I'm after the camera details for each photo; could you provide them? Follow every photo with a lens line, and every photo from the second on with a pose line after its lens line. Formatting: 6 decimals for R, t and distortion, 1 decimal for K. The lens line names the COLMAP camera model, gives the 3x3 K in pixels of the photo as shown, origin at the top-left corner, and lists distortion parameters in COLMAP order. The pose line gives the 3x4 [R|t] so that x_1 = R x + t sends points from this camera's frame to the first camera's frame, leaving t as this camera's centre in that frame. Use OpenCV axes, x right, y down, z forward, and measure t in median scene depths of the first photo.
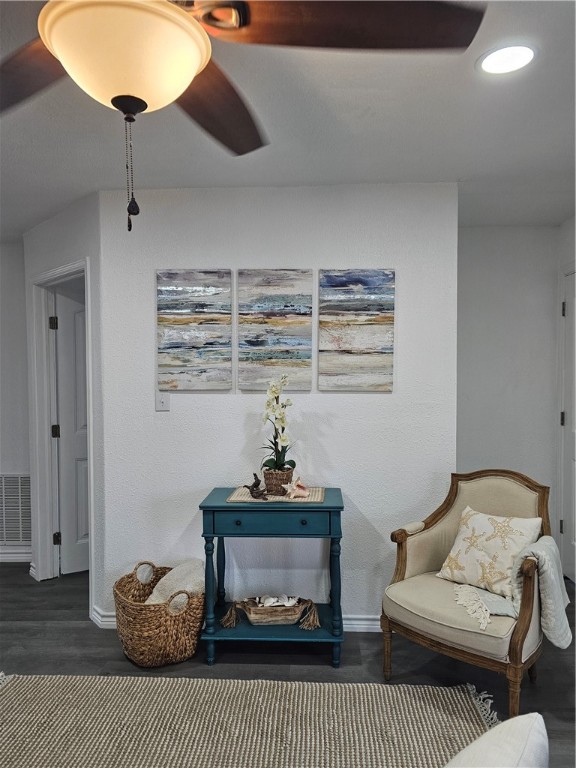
lens RADIAL K [[556.4, 0, 291.6], [0, 556.4, 391.1], [0, 0, 1]] dist [0.061415, -0.011757]
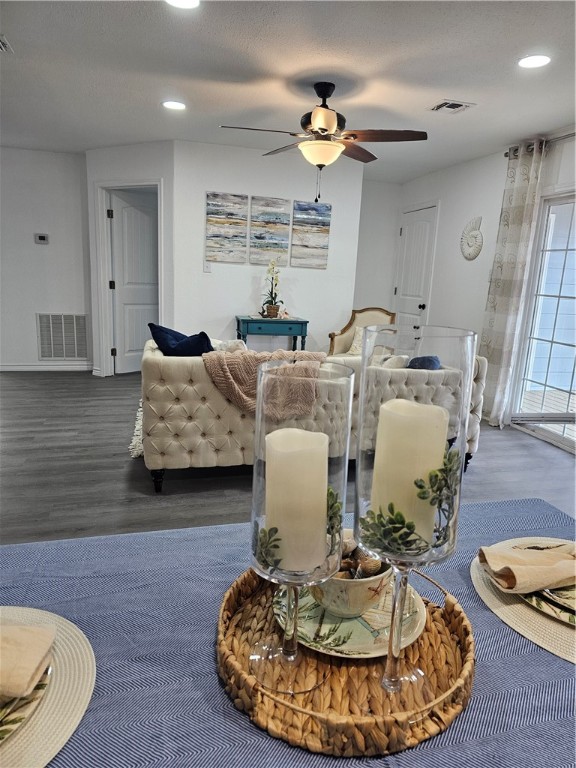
lens RADIAL K [[514.5, 0, 292.5], [0, 514.5, 385.8], [0, 0, 1]] dist [0.038278, -0.035235]
pose [[0.951694, -0.009971, 0.306885, -0.502022], [-0.045105, 0.984090, 0.171850, 0.101274], [-0.303716, -0.177390, 0.936103, -0.757440]]
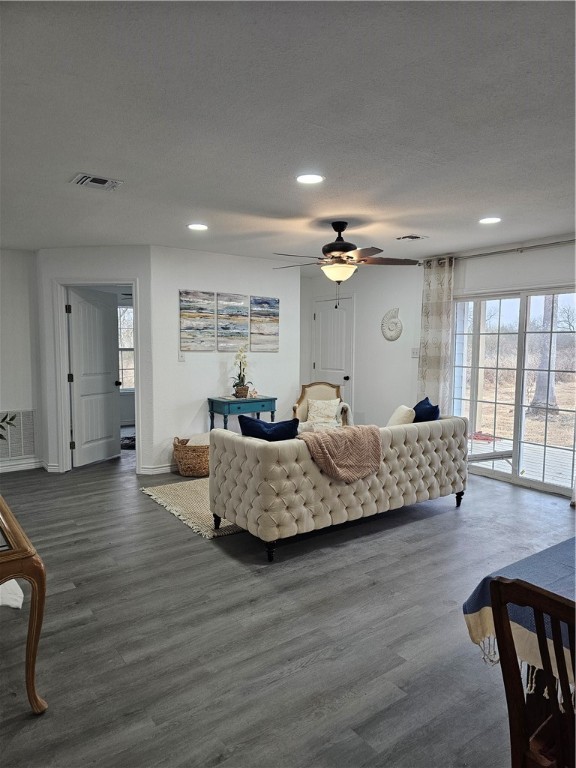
lens RADIAL K [[514.5, 0, 291.6], [0, 514.5, 389.1], [0, 0, 1]] dist [0.038278, -0.035235]
pose [[0.782534, -0.039741, 0.621338, -1.095705], [0.012141, 0.998745, 0.048590, 0.051769], [-0.622490, -0.030480, 0.782034, -0.692846]]
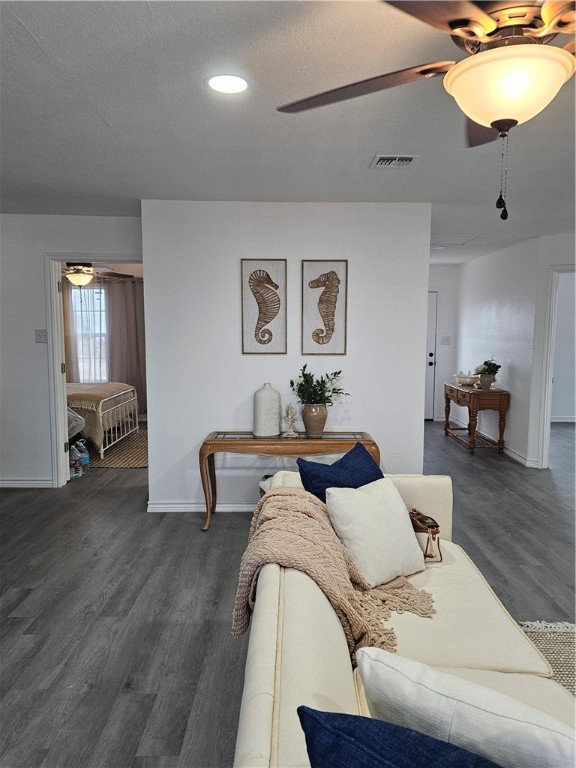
lens RADIAL K [[556.4, 0, 293.7], [0, 556.4, 389.1], [0, 0, 1]] dist [0.061415, -0.011757]
pose [[0.053716, 0.115289, -0.991879, 0.374262], [-0.047272, 0.992493, 0.112801, -0.001753], [0.997437, 0.040829, 0.058763, 0.156141]]
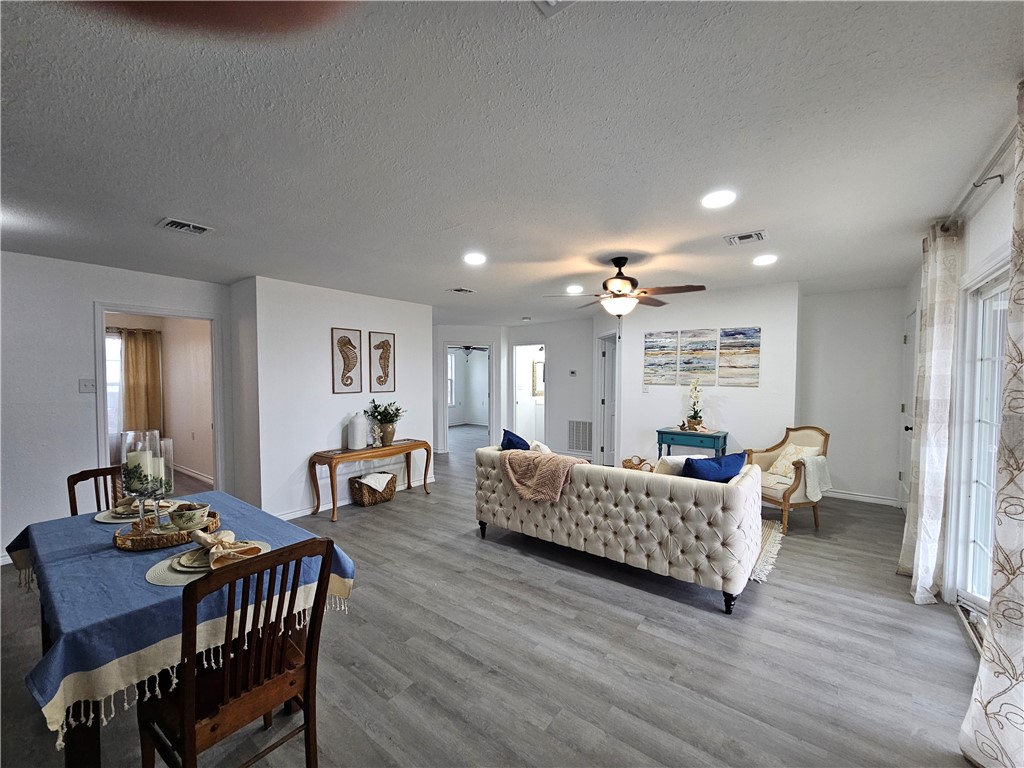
lens RADIAL K [[415.2, 0, 510.3], [0, 415.2, 391.6], [0, 0, 1]] dist [-0.002218, -0.000166]
pose [[0.810742, 0.032417, -0.584505, 0.333509], [-0.032381, 0.999420, 0.010514, 0.032976], [0.584507, 0.010402, 0.811322, -0.758379]]
